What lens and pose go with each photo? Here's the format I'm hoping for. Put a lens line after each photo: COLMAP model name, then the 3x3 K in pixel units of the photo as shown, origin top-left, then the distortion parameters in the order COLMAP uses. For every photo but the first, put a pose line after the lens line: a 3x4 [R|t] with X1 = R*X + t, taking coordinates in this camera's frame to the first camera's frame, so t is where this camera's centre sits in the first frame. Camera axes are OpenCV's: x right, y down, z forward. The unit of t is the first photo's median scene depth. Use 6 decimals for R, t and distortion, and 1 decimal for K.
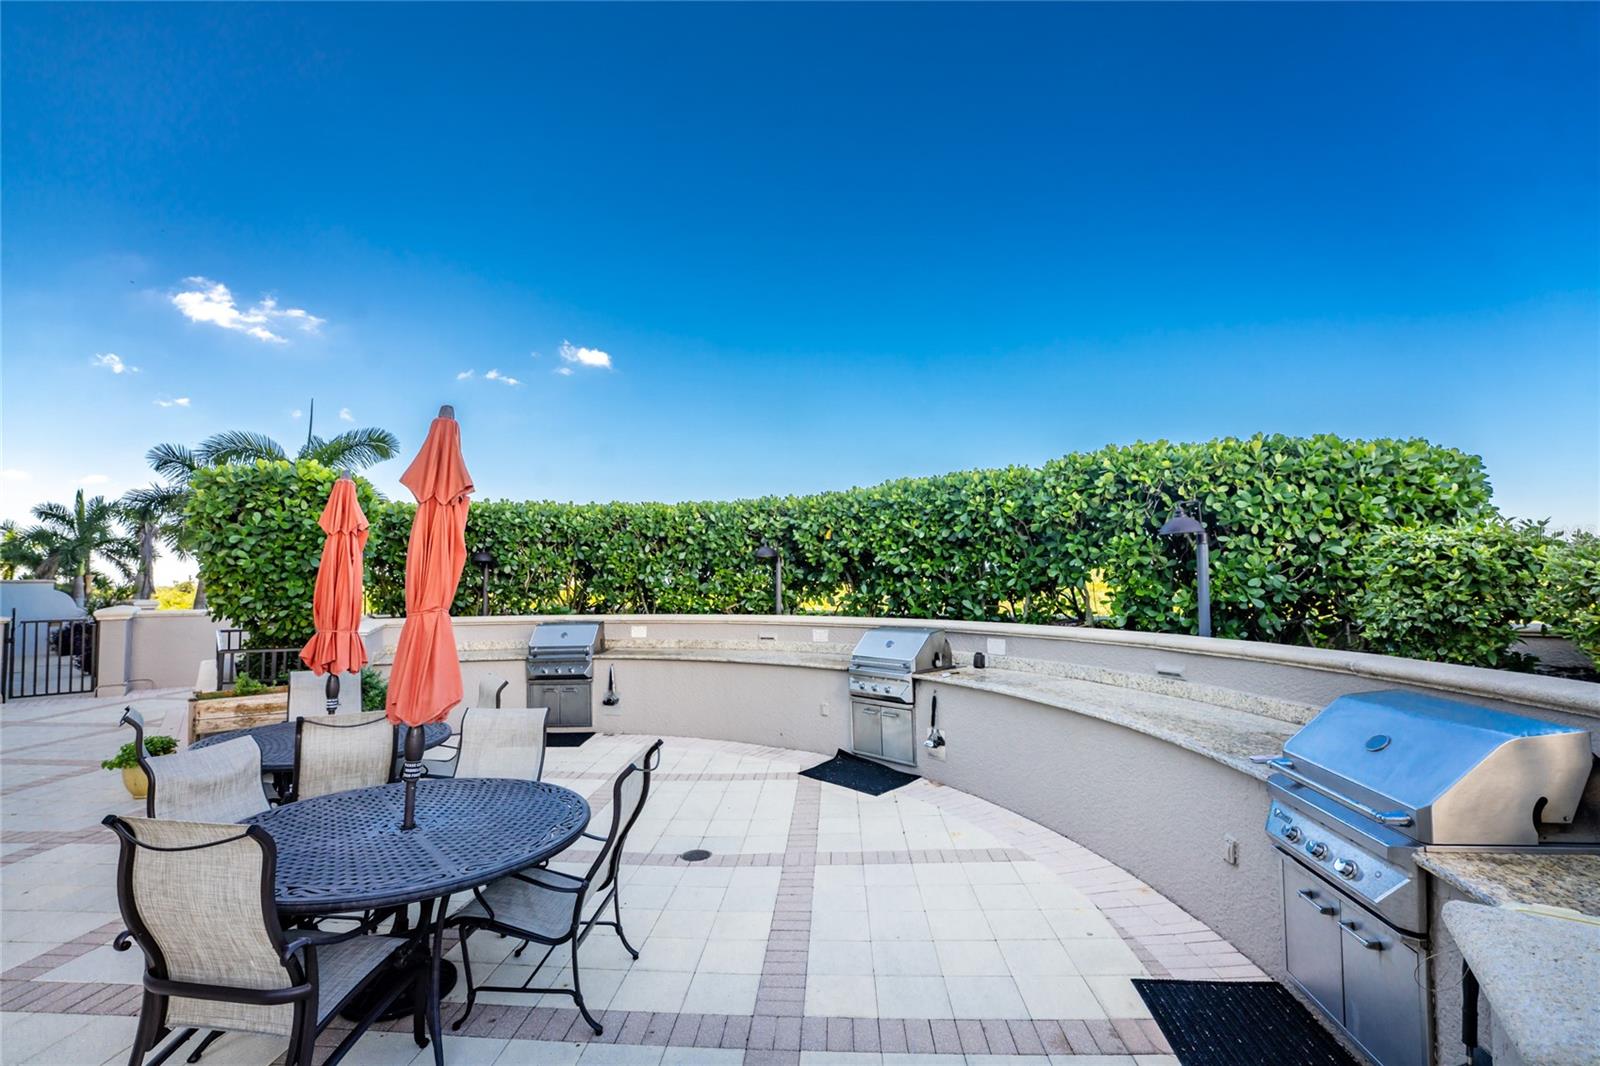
lens RADIAL K [[658.5, 0, 793.3], [0, 658.5, 543.6], [0, 0, 1]] dist [-0.002642, -0.000807]
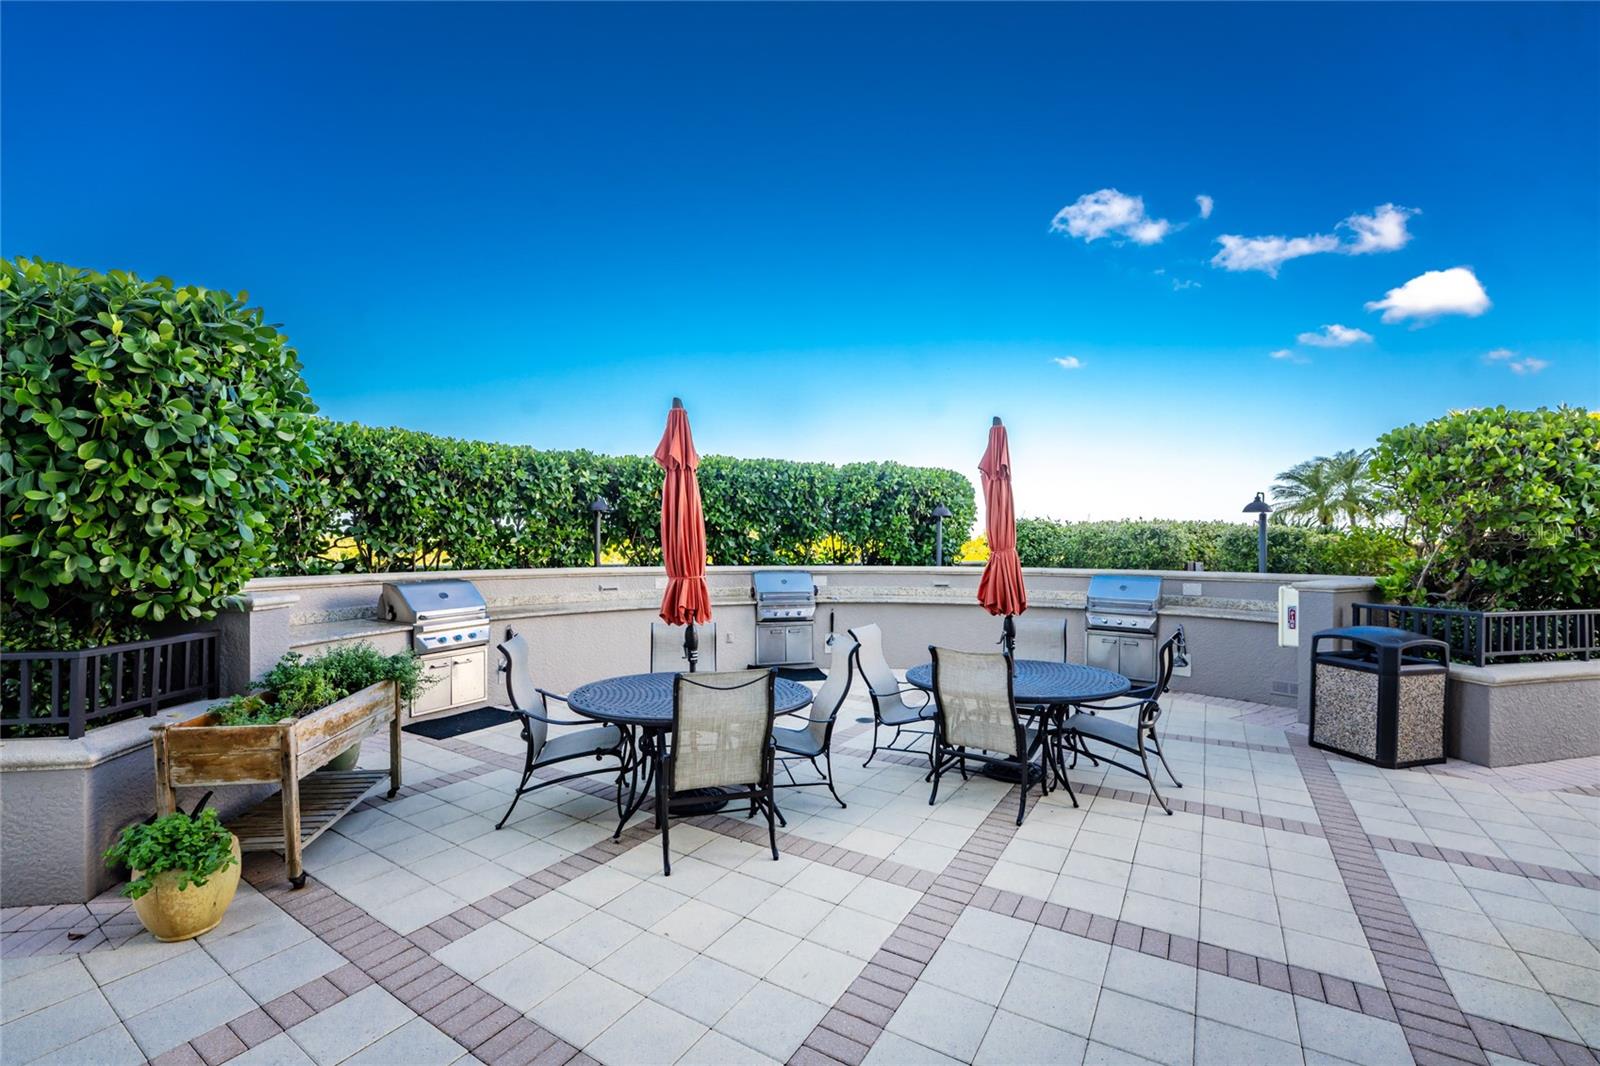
lens RADIAL K [[658.5, 0, 793.3], [0, 658.5, 543.6], [0, 0, 1]] dist [-0.002642, -0.000807]
pose [[0.475163, 0.014455, 0.879779, -1.091645], [-0.060542, 0.998033, 0.016301, 0.051681], [-0.877812, -0.061009, 0.475104, 0.348199]]
